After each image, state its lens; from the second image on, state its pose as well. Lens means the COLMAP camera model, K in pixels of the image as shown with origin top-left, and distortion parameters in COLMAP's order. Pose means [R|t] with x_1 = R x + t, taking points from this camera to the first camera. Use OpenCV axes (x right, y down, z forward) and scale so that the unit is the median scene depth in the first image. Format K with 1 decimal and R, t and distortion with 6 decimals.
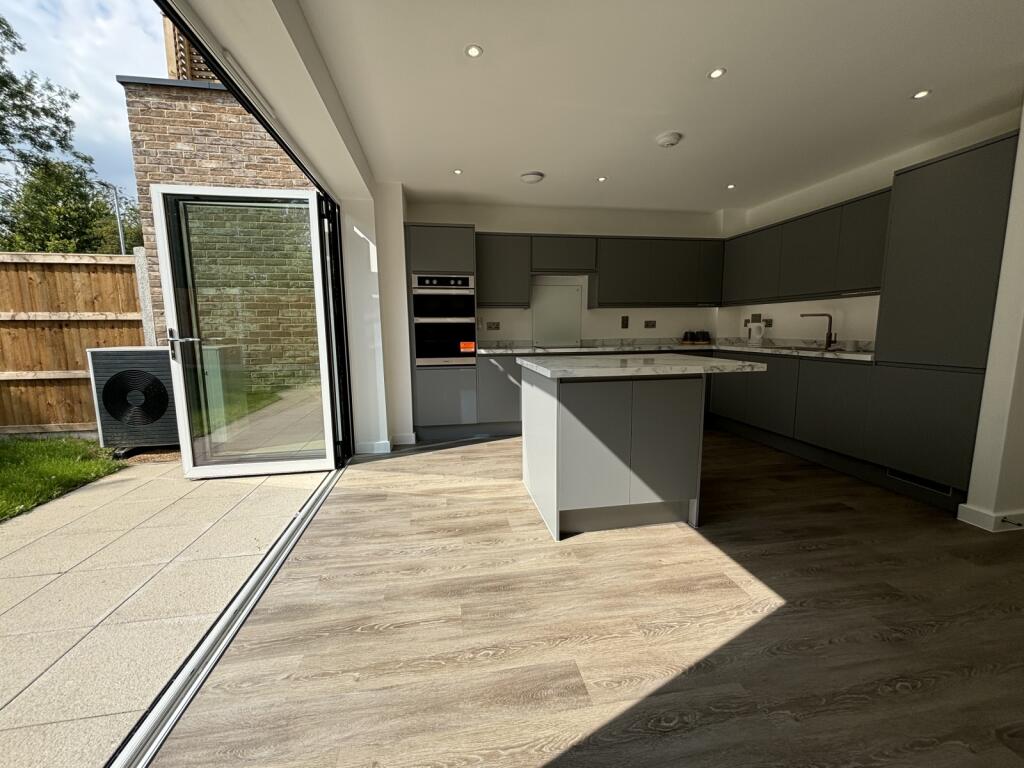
lens RADIAL K [[413.1, 0, 511.1], [0, 413.1, 382.4], [0, 0, 1]] dist [-0.000721, -0.000081]
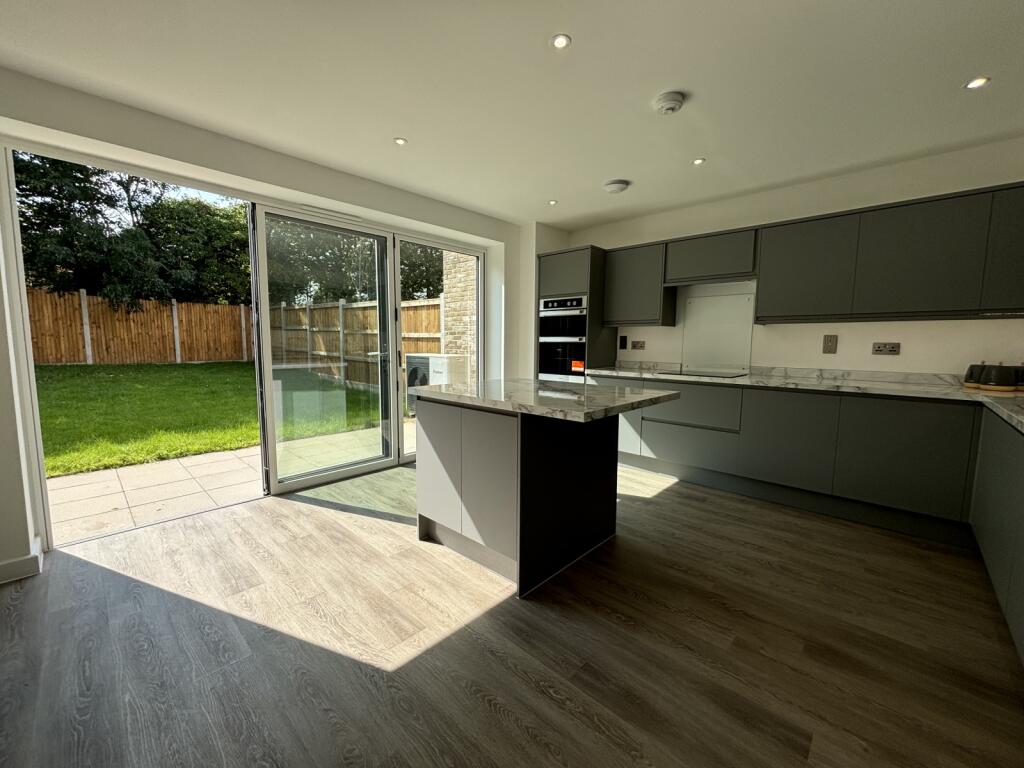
lens RADIAL K [[413.1, 0, 511.1], [0, 413.1, 382.4], [0, 0, 1]] dist [-0.000721, -0.000081]
pose [[0.599282, 0.092750, -0.795147, 0.626315], [-0.116430, 0.992803, 0.028055, -0.057822], [0.792026, 0.075766, 0.605767, 0.270191]]
